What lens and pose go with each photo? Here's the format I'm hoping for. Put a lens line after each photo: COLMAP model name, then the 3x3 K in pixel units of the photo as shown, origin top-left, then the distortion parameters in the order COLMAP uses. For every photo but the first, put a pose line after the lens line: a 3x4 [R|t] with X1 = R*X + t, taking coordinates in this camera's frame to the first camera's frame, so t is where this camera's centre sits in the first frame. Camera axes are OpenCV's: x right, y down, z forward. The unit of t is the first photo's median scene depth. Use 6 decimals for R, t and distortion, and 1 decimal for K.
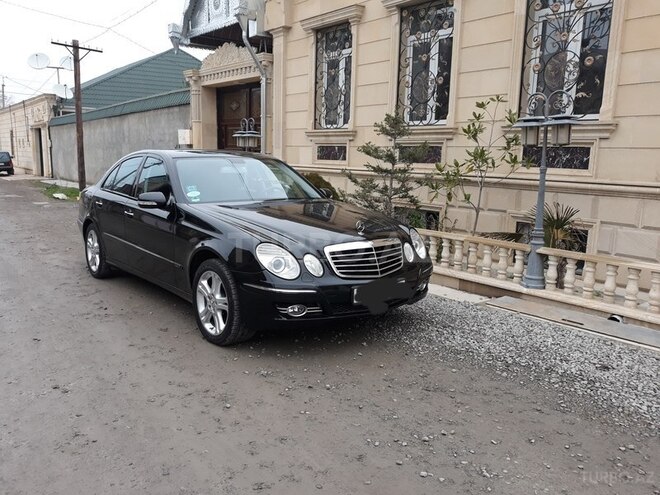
lens RADIAL K [[548.8, 0, 332.5], [0, 548.8, 248.6], [0, 0, 1]] dist [-0.000796, -0.016134]
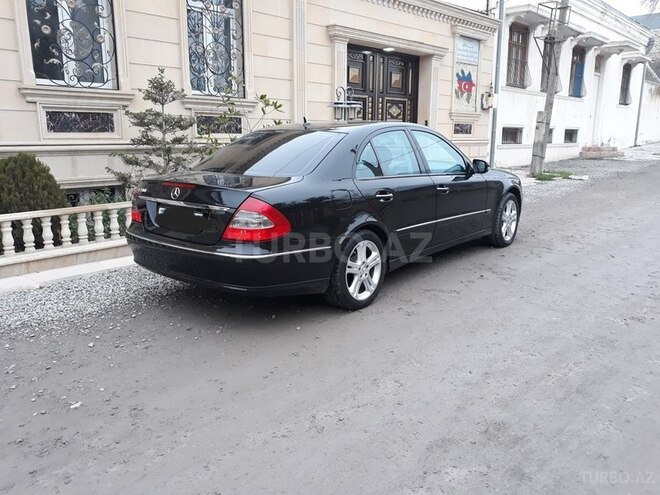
lens RADIAL K [[548.8, 0, 332.5], [0, 548.8, 248.6], [0, 0, 1]] dist [-0.000796, -0.016134]
pose [[-0.180287, -0.231257, 0.956042, -0.842464], [0.147901, 0.954545, 0.258785, -0.163132], [-0.972431, 0.188055, -0.137889, 0.864298]]
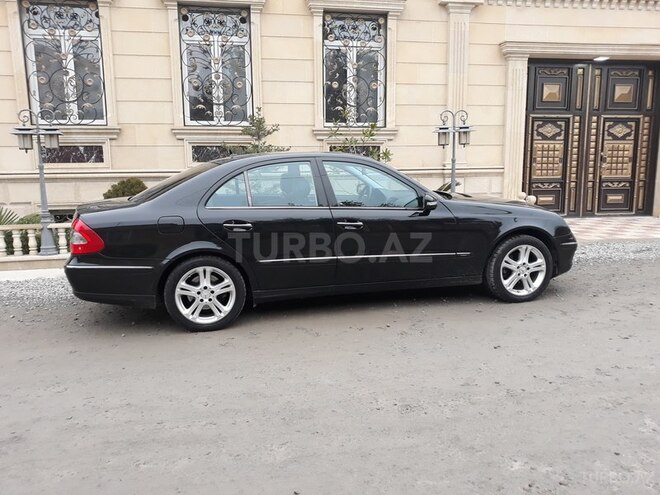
lens RADIAL K [[548.8, 0, 332.5], [0, 548.8, 248.6], [0, 0, 1]] dist [-0.000796, -0.016134]
pose [[0.453989, -0.178422, 0.872960, -0.763016], [0.163606, 0.979780, 0.115169, -0.089055], [-0.875858, 0.090536, 0.474000, 0.376062]]
